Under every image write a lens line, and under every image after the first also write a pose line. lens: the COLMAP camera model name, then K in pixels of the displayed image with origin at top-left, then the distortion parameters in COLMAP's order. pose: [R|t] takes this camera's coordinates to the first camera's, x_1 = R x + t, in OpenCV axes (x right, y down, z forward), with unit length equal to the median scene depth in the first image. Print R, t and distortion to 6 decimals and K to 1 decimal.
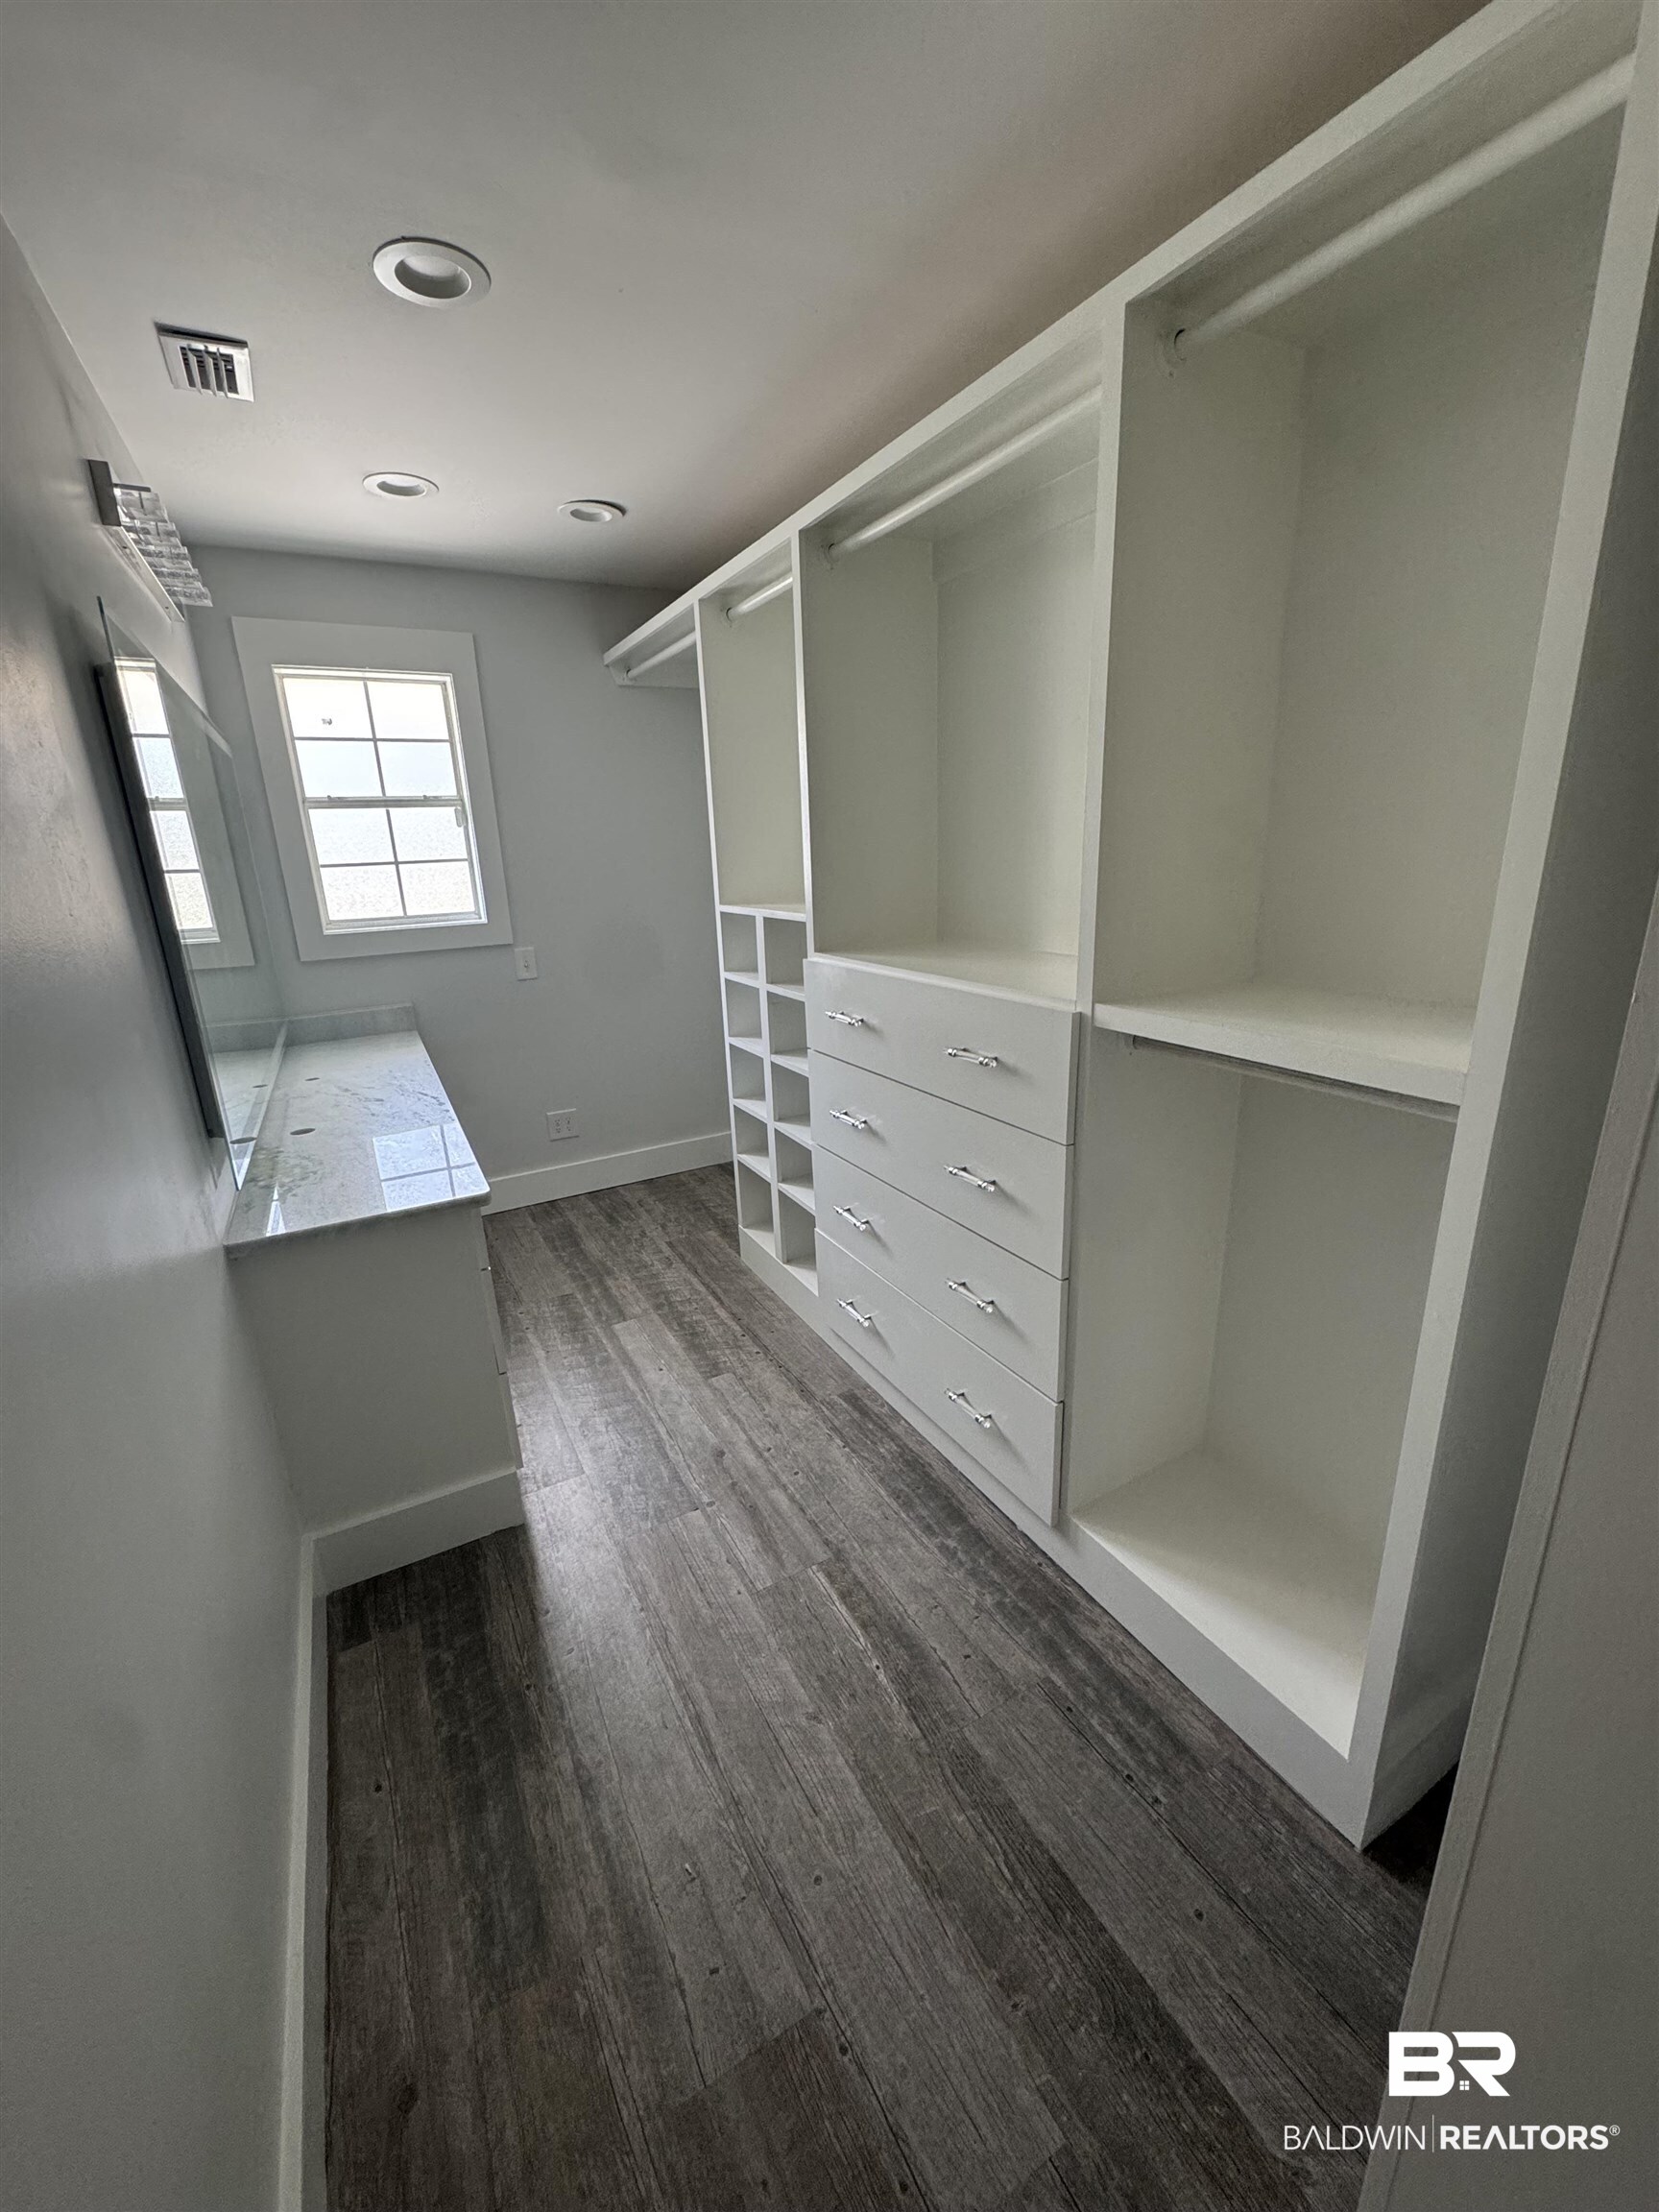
lens RADIAL K [[895.8, 0, 829.5], [0, 895.8, 1106.0], [0, 0, 1]] dist [-0.001440, 0.000030]
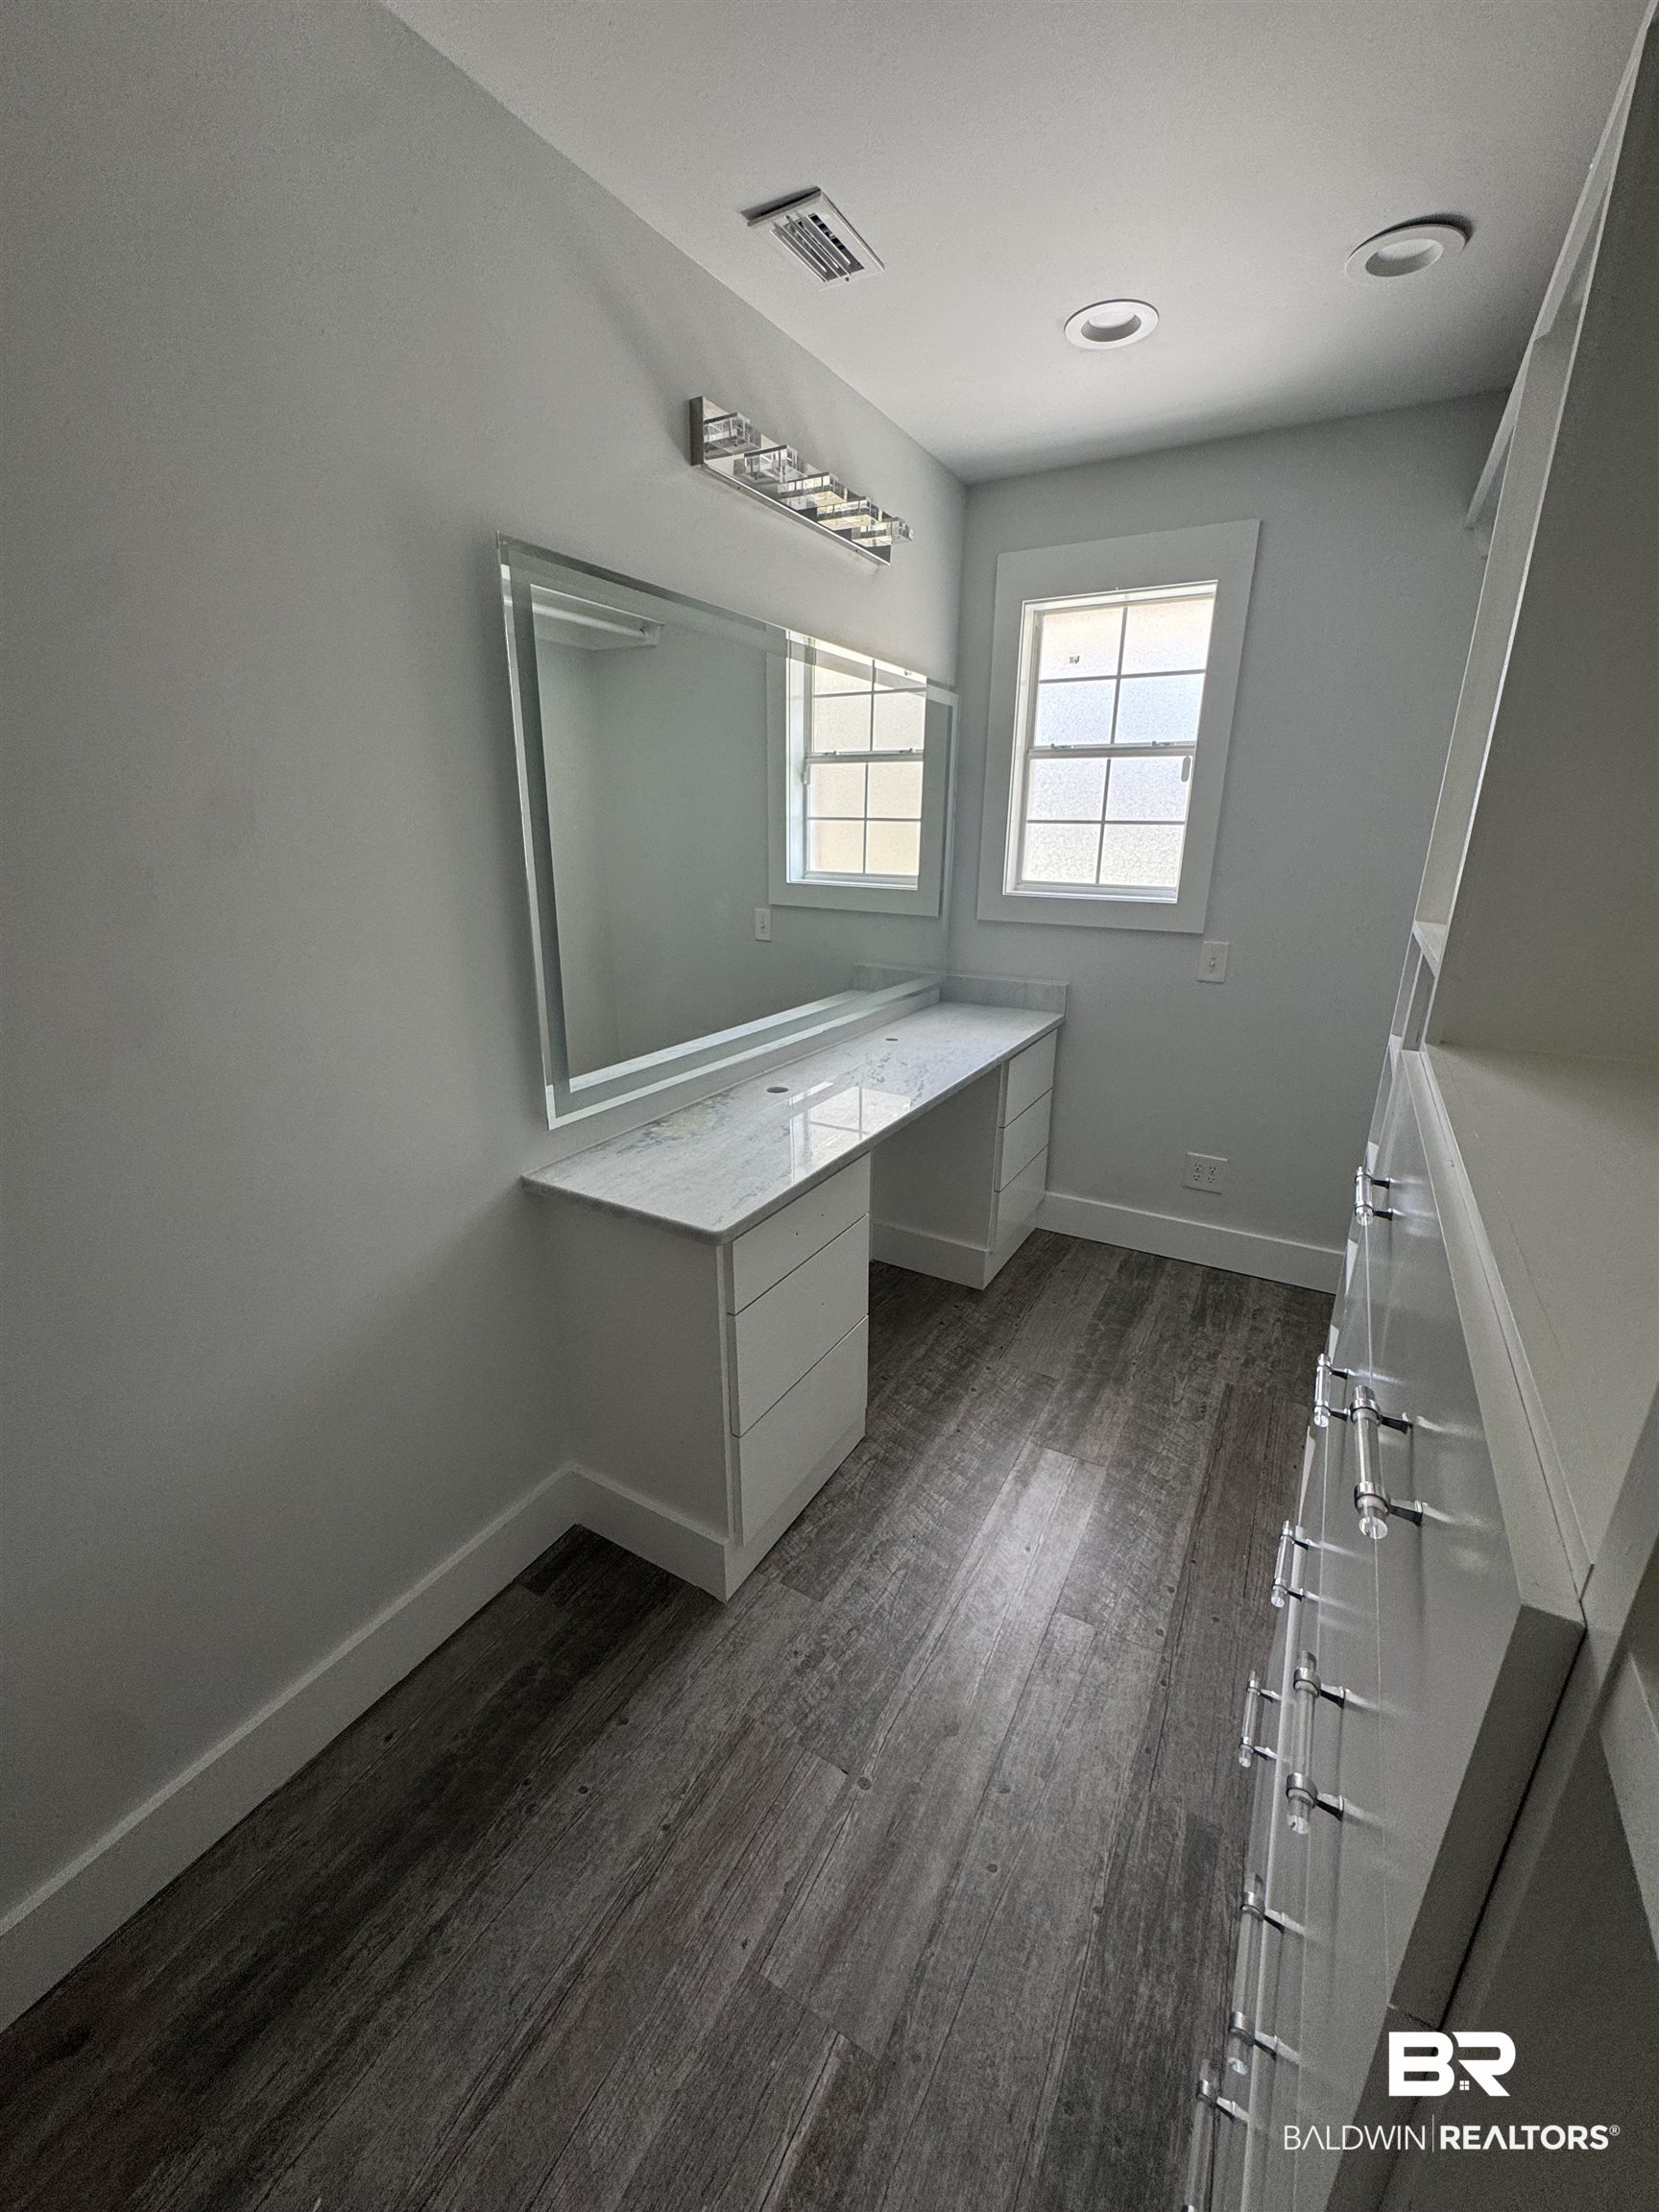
lens RADIAL K [[885.7, 0, 827.1], [0, 885.7, 1106.1], [0, 0, 1]] dist [-0.004309, 0.000136]
pose [[0.518655, 0.303774, -0.799199, 0.166777], [-0.270149, 0.945091, 0.183909, -0.113323], [0.811182, 0.120518, 0.572240, 0.379857]]
